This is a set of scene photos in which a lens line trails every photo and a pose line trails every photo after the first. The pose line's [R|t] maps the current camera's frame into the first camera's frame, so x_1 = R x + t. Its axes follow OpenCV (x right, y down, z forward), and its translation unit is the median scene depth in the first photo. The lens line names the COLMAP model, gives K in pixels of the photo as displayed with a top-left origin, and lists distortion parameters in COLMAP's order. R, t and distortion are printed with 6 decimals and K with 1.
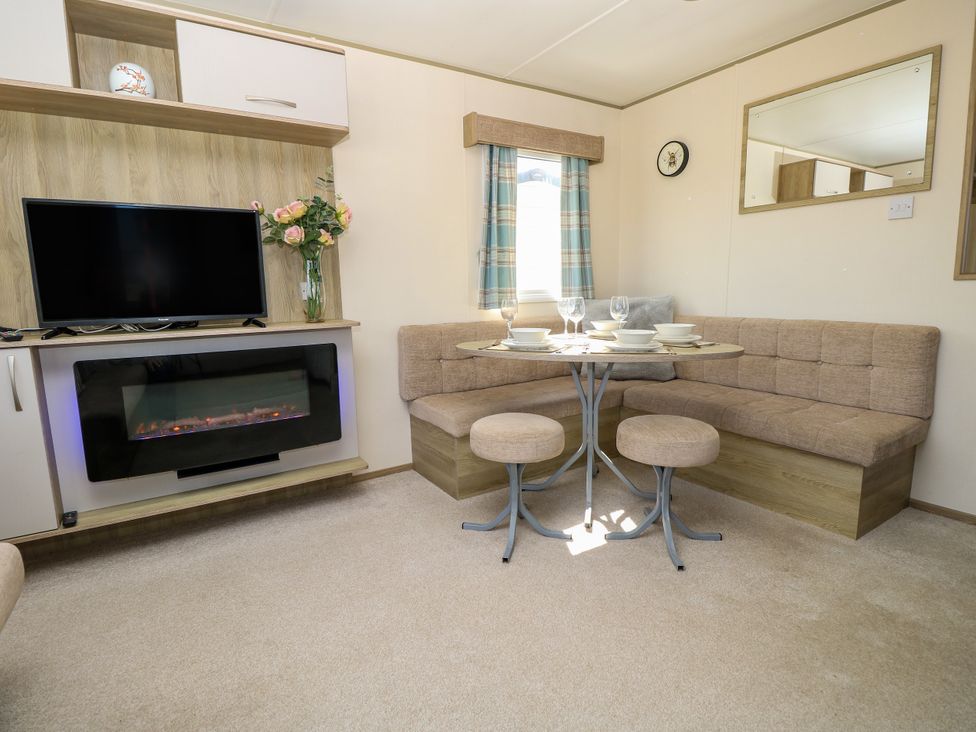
lens RADIAL K [[511.5, 0, 488.0], [0, 511.5, 366.0], [0, 0, 1]] dist [0.015998, -0.026654]
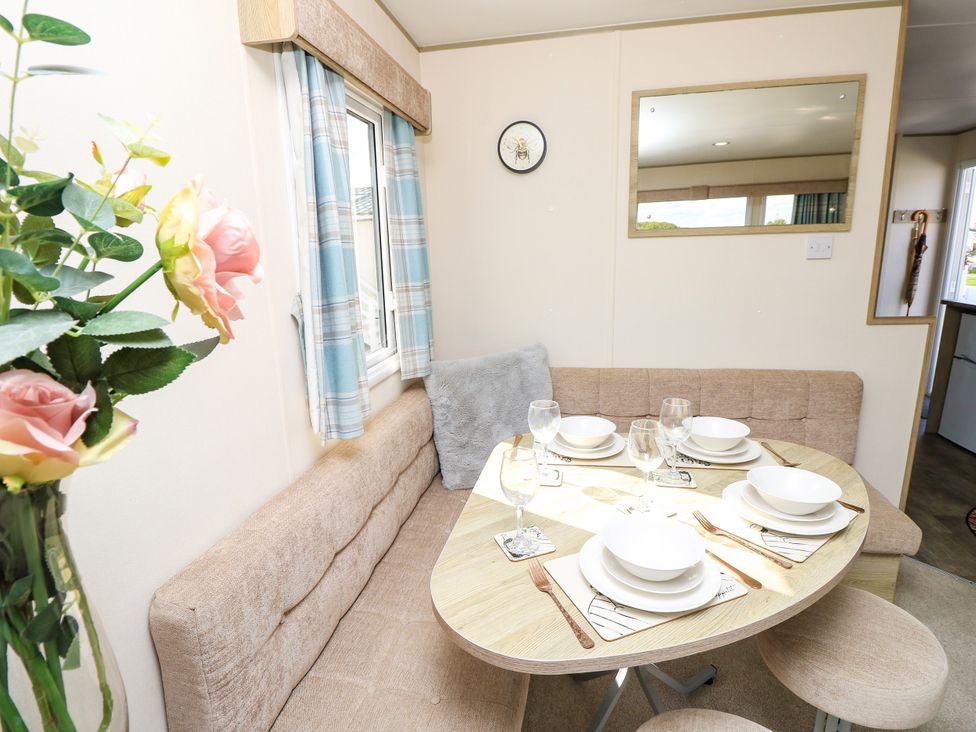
lens RADIAL K [[511.5, 0, 488.0], [0, 511.5, 366.0], [0, 0, 1]] dist [0.015998, -0.026654]
pose [[0.691628, -0.156954, 0.704994, -0.226771], [0.125676, 0.987364, 0.096526, -0.205803], [-0.711236, 0.021841, 0.702614, 0.613247]]
